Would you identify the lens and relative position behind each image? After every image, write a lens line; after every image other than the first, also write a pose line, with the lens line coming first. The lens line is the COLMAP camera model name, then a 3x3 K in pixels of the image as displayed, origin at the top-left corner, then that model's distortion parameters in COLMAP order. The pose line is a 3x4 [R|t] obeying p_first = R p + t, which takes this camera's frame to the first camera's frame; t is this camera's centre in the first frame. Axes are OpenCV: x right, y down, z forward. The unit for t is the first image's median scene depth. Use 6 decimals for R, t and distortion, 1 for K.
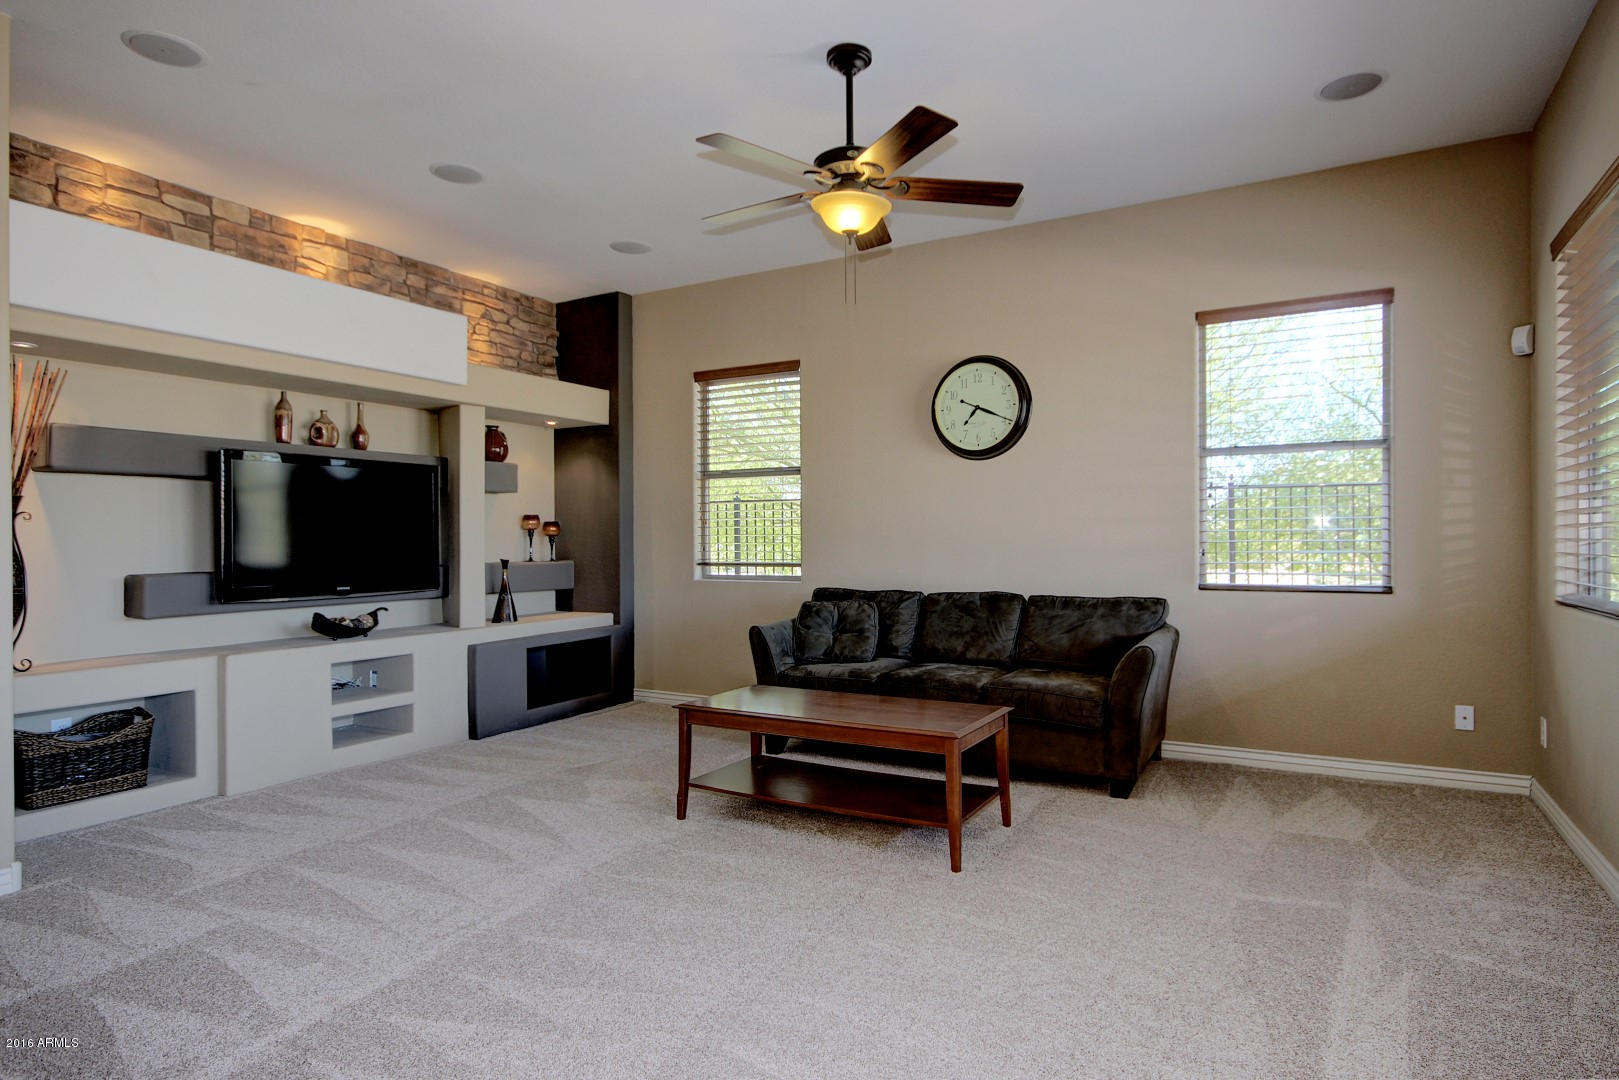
lens RADIAL K [[881.2, 0, 813.3], [0, 881.2, 533.8], [0, 0, 1]] dist [0.008521, 0.001752]
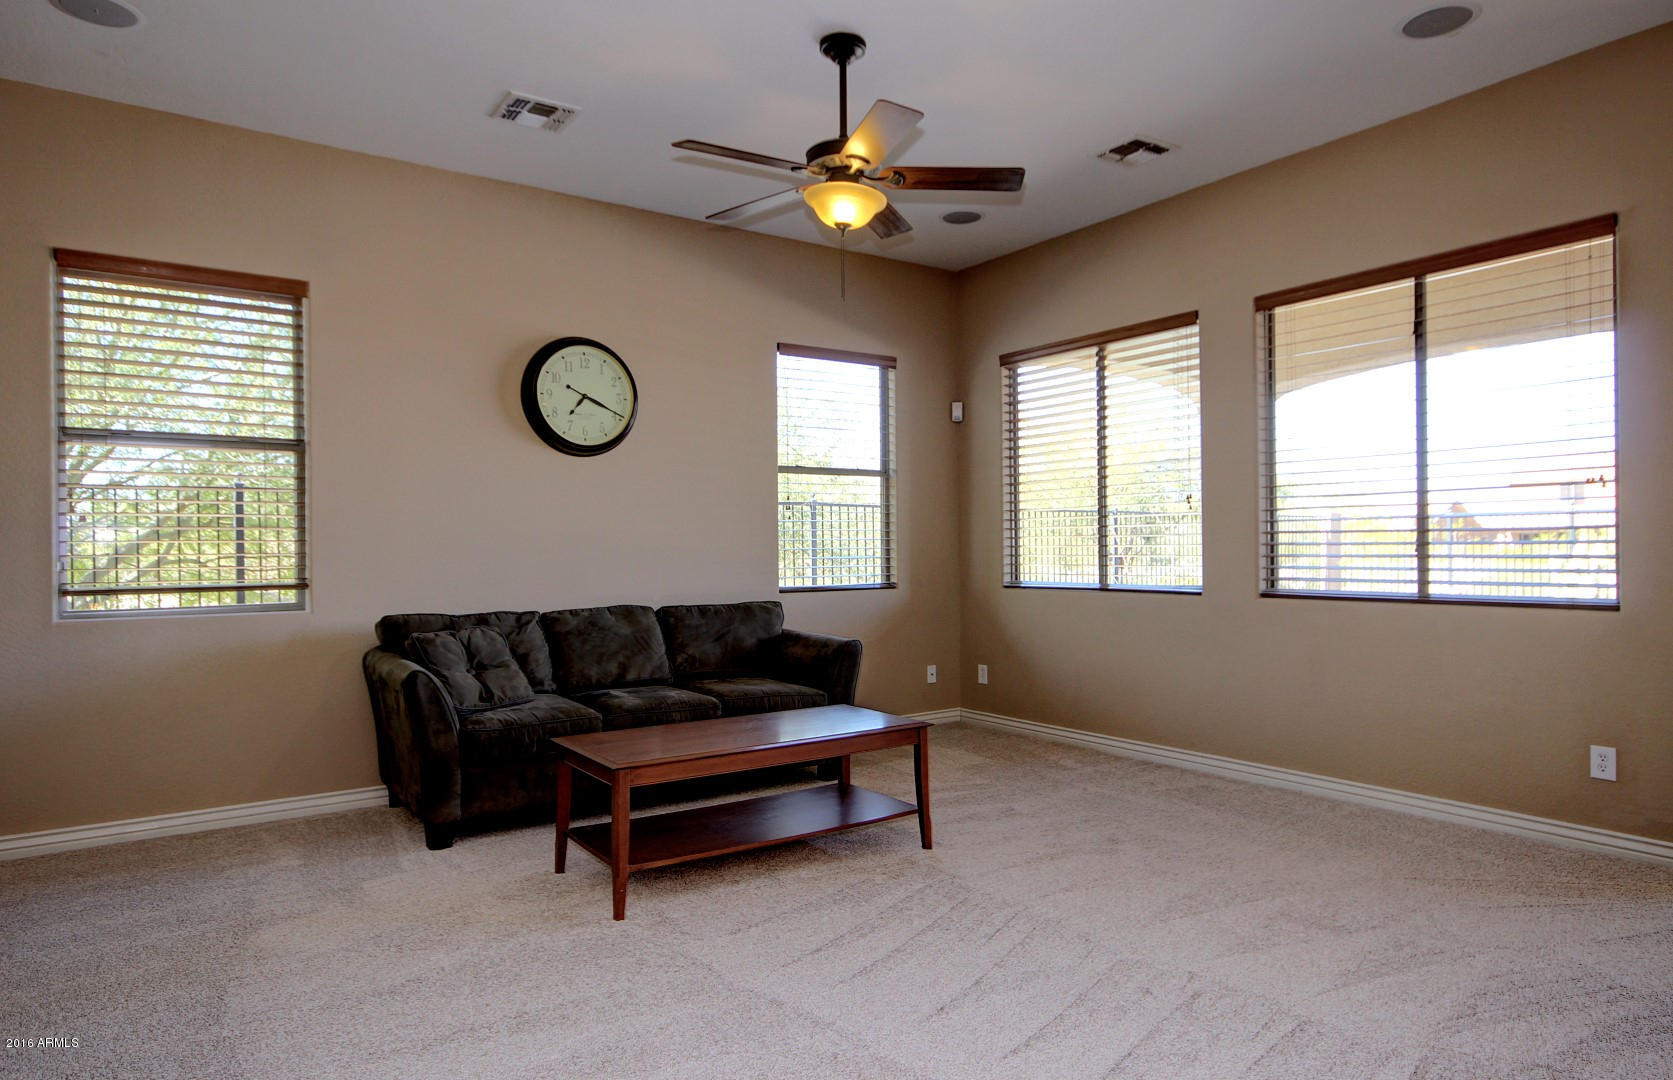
lens RADIAL K [[1020.7, 0, 836.1], [0, 1020.7, 553.0], [0, 0, 1]] dist [0.023124, 0.000811]
pose [[0.443772, -0.003041, 0.896135, -0.526496], [-0.001996, 0.999988, 0.004382, 0.005697], [-0.896137, -0.003734, 0.443761, 0.280923]]
